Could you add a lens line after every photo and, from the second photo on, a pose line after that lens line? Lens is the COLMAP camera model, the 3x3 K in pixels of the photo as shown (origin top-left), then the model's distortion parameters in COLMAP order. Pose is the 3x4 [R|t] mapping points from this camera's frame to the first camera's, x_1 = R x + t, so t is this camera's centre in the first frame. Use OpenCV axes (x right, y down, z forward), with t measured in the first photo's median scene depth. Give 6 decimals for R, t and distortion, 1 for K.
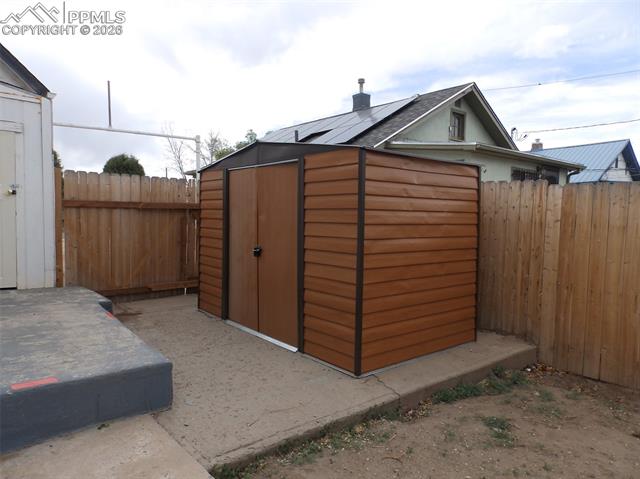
lens RADIAL K [[443.4, 0, 316.1], [0, 443.4, 240.5], [0, 0, 1]] dist [0.029982, -0.009467]
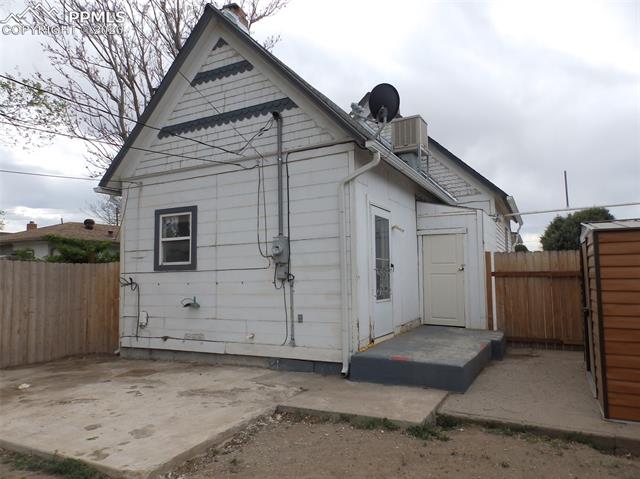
lens RADIAL K [[443.4, 0, 316.1], [0, 443.4, 240.5], [0, 0, 1]] dist [0.029982, -0.009467]
pose [[0.391277, -0.089413, -0.915919, 0.632730], [-0.038971, 0.992766, -0.113563, -0.002050], [0.919448, 0.080129, 0.384962, -0.149212]]
